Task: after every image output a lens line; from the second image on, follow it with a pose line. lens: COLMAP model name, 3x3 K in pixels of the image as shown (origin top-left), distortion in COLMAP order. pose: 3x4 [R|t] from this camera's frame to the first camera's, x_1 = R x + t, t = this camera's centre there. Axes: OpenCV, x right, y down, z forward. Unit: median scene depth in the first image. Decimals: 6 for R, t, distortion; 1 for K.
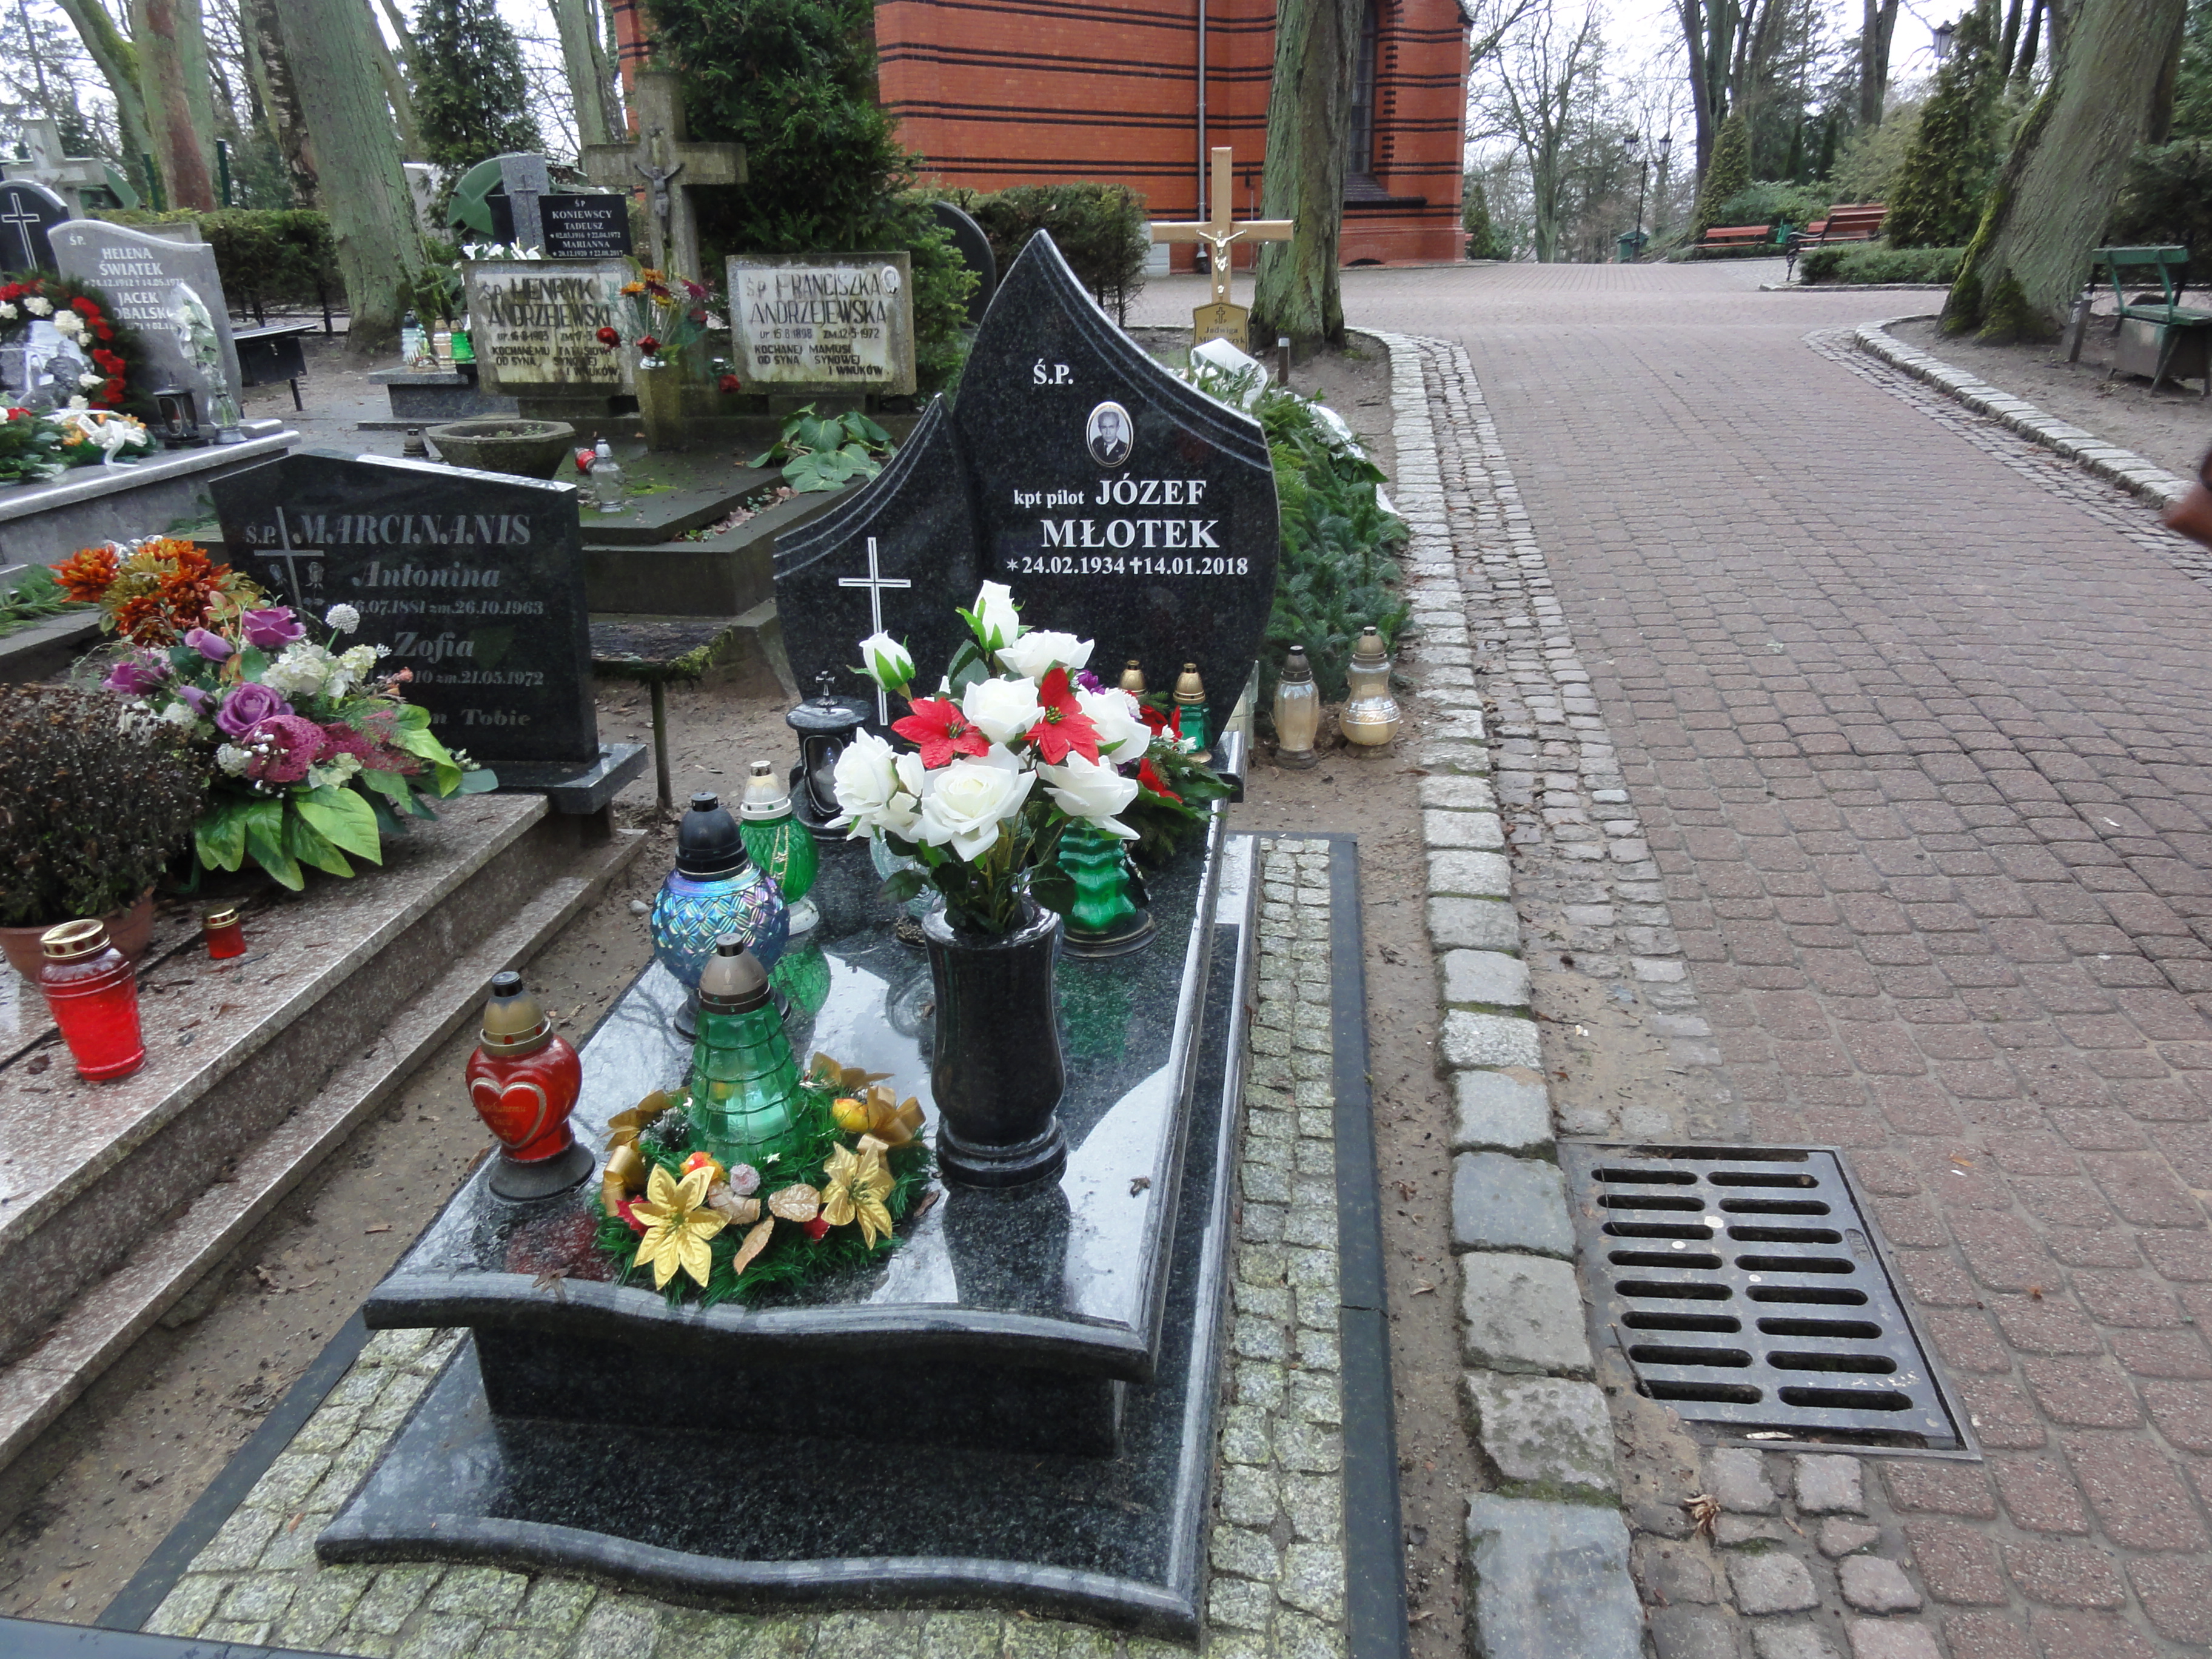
lens RADIAL K [[1561.3, 0, 1108.4], [0, 1561.3, 831.0], [0, 0, 1]] dist [0.002544, 0.005573]
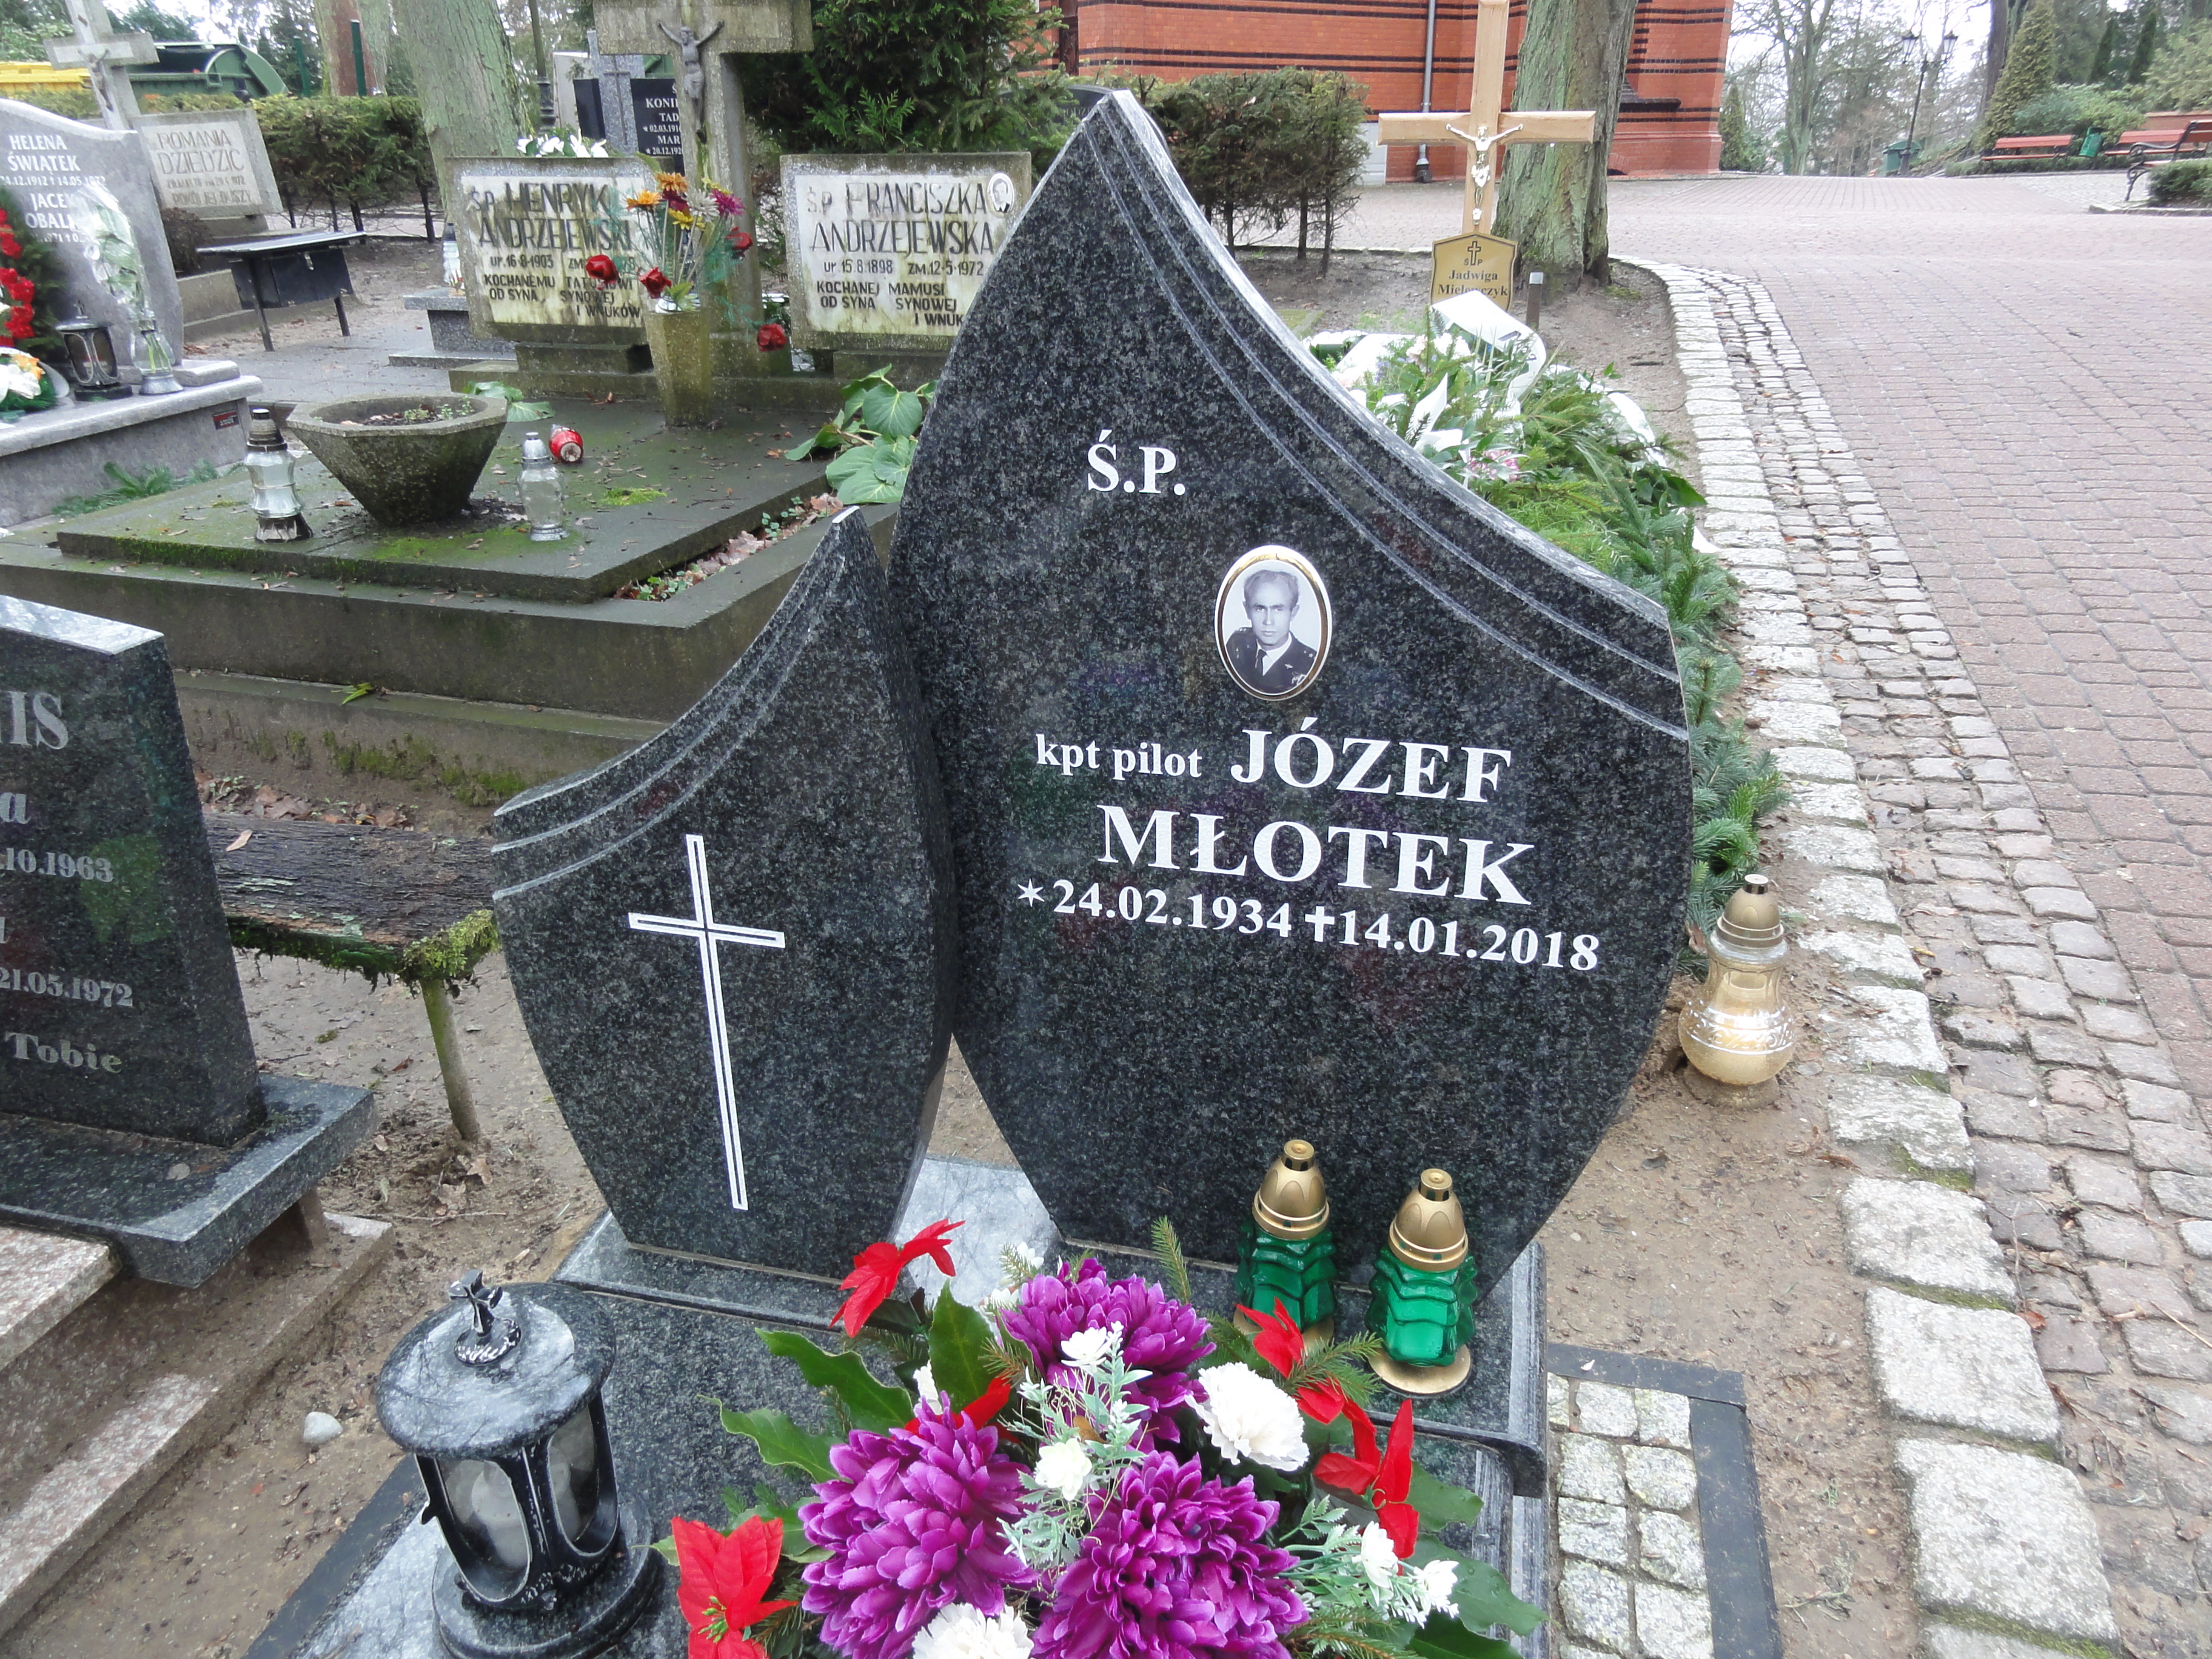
lens RADIAL K [[1561.3, 0, 1106.0], [0, 1561.3, 829.1], [0, 0, 1]] dist [0.002544, 0.005573]
pose [[0.992109, 0.060031, -0.110070, 0.002707], [-0.054250, 0.997023, 0.054792, -0.105843], [0.113032, -0.048389, 0.992412, 0.286680]]
